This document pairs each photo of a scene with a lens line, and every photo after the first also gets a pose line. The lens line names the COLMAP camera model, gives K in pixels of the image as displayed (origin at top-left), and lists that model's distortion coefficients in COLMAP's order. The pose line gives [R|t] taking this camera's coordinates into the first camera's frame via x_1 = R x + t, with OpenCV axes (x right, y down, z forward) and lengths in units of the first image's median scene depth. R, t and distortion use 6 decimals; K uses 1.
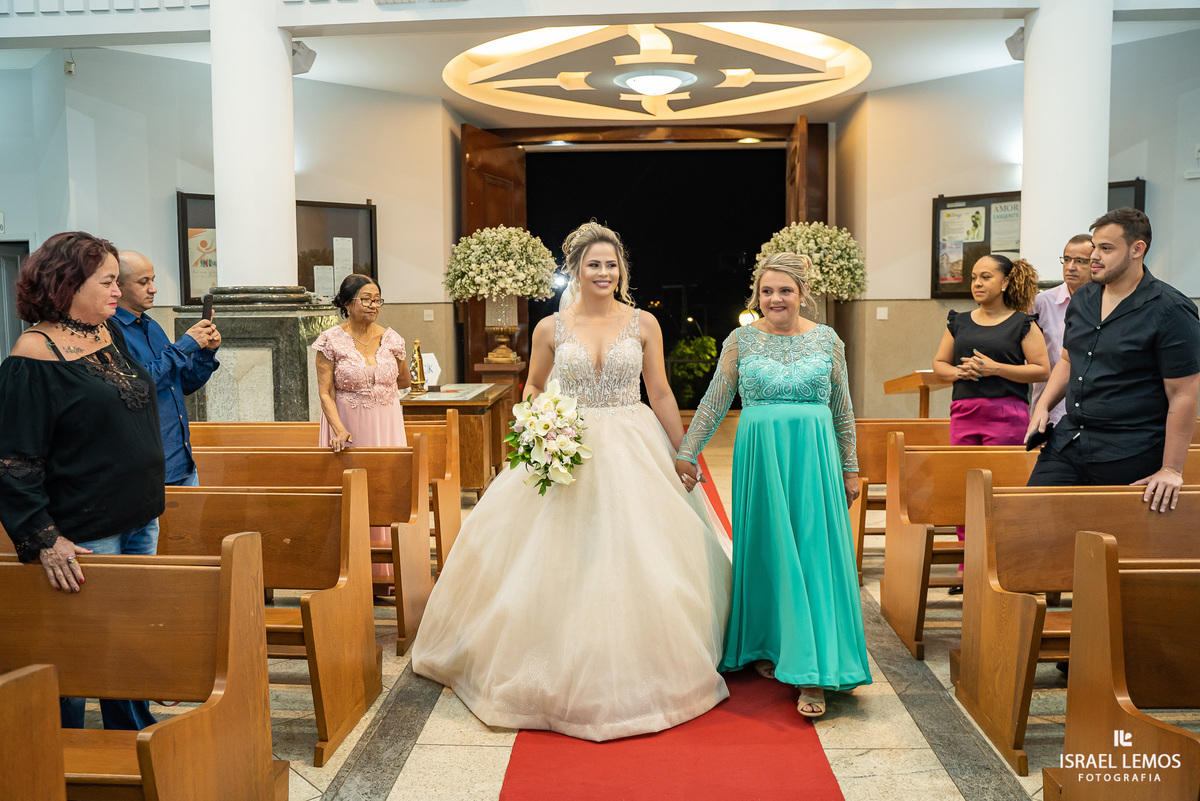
lens RADIAL K [[952.3, 0, 597.5], [0, 952.3, 404.5], [0, 0, 1]] dist [-0.078271, 0.015615]
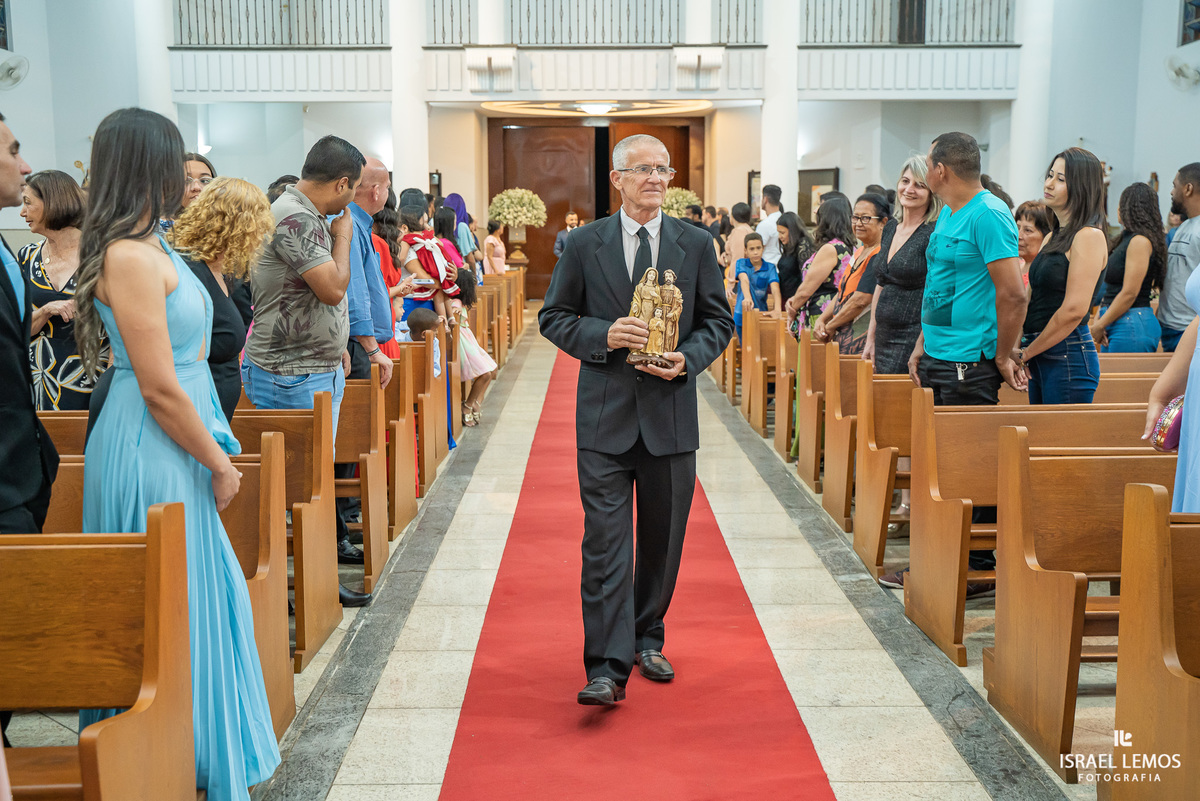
lens RADIAL K [[1406.8, 0, 595.7], [0, 1406.8, 404.8], [0, 0, 1]] dist [0.015210, 0.000000]
pose [[0.997791, -0.002349, 0.066397, -0.137453], [-0.000029, 0.999359, 0.035794, 0.156829], [-0.066439, -0.035716, 0.997151, -1.961858]]
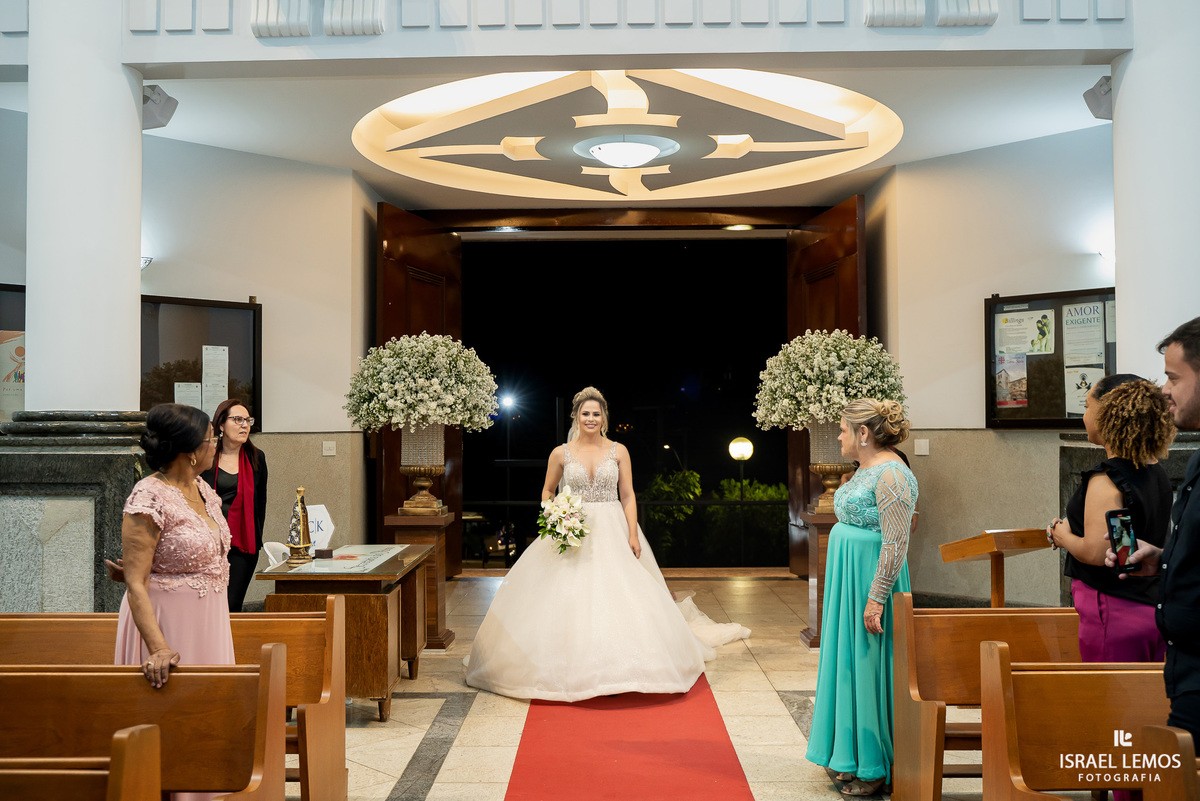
lens RADIAL K [[1122.2, 0, 594.0], [0, 1122.2, 404.9], [0, 0, 1]] dist [0.001594, 0.000000]
pose [[0.999401, 0.003878, 0.034385, 0.003827], [0.000362, 0.992474, -0.122457, -0.022011], [-0.034601, 0.122396, 0.991878, 0.116907]]
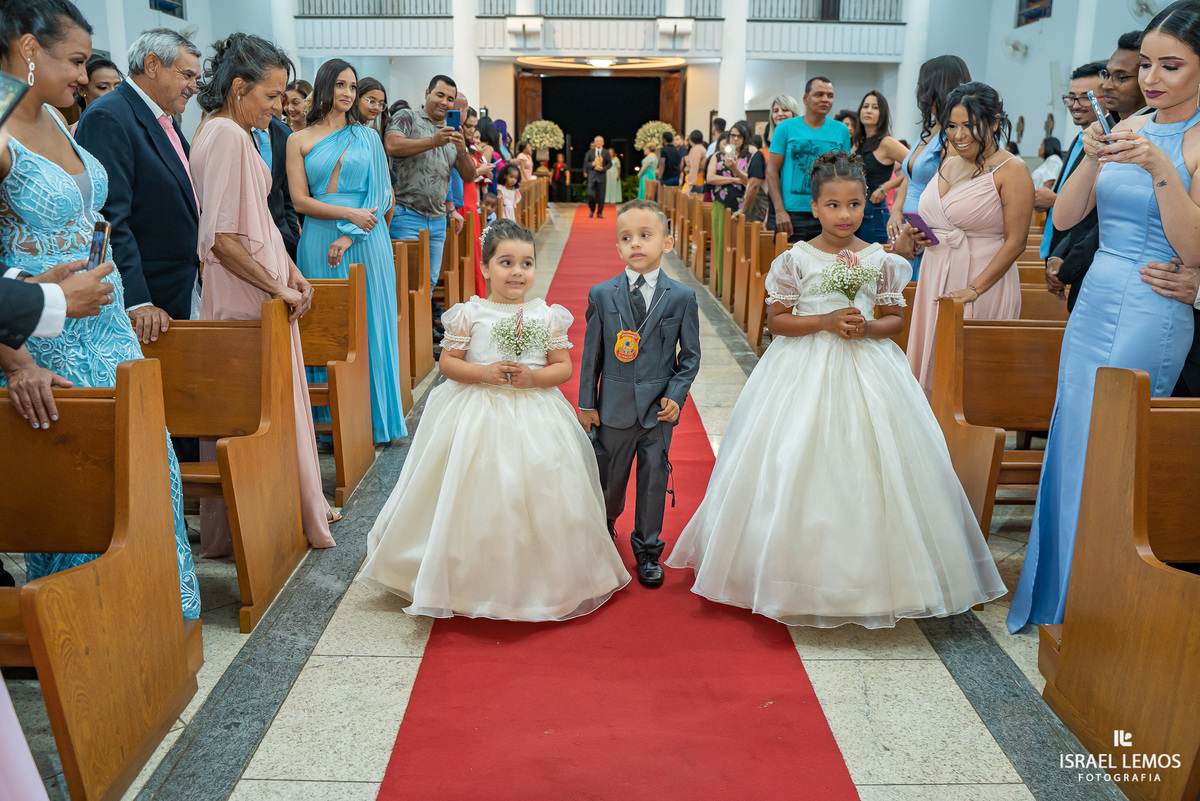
lens RADIAL K [[1020.8, 0, 589.6], [0, 1020.8, 395.5], [0, 0, 1]] dist [-0.077844, 0.030252]
pose [[0.998233, 0.006465, 0.059069, -0.137629], [-0.014994, 0.989300, 0.145125, 0.170313], [-0.057499, -0.145754, 0.987649, -2.032380]]
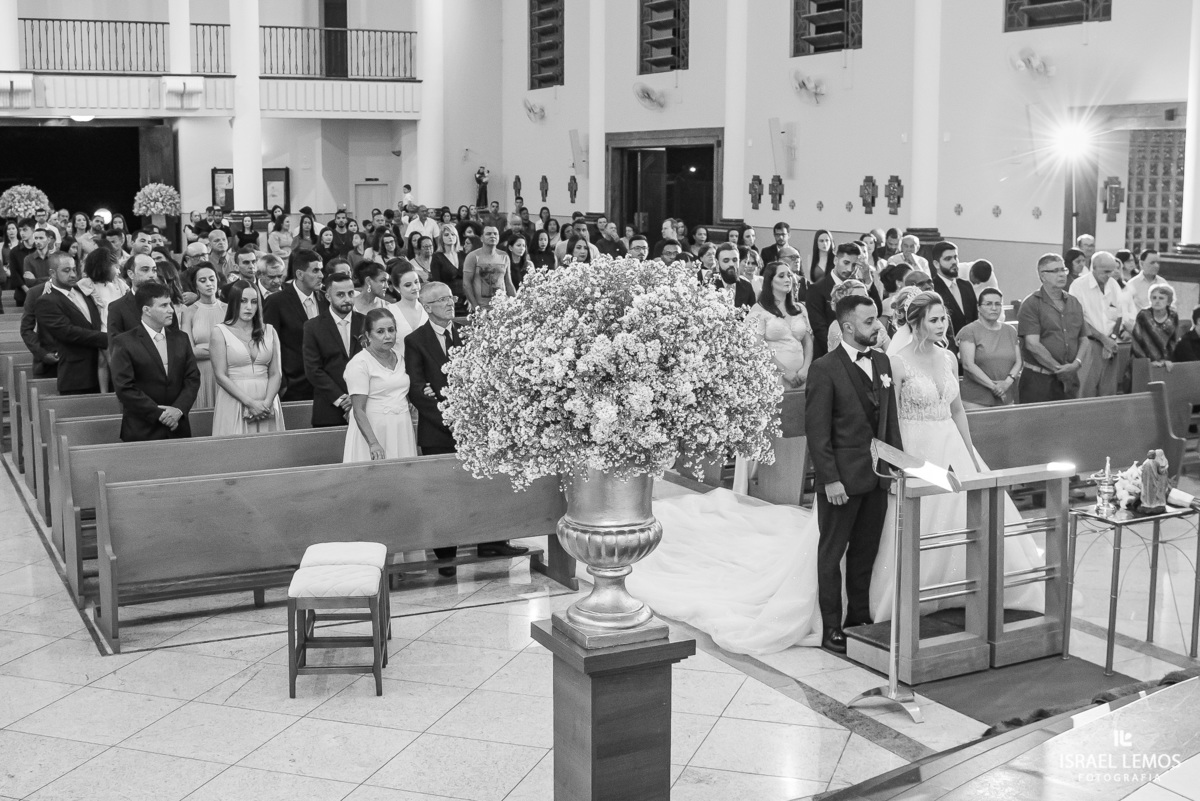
lens RADIAL K [[1418.5, 0, 597.3], [0, 1418.5, 393.5], [0, 0, 1]] dist [-0.094862, 0.000000]
pose [[0.866255, -0.063975, 0.495489, -0.622710], [0.033582, 0.996981, 0.070013, 0.131731], [-0.498472, -0.044009, 0.865788, -2.737487]]
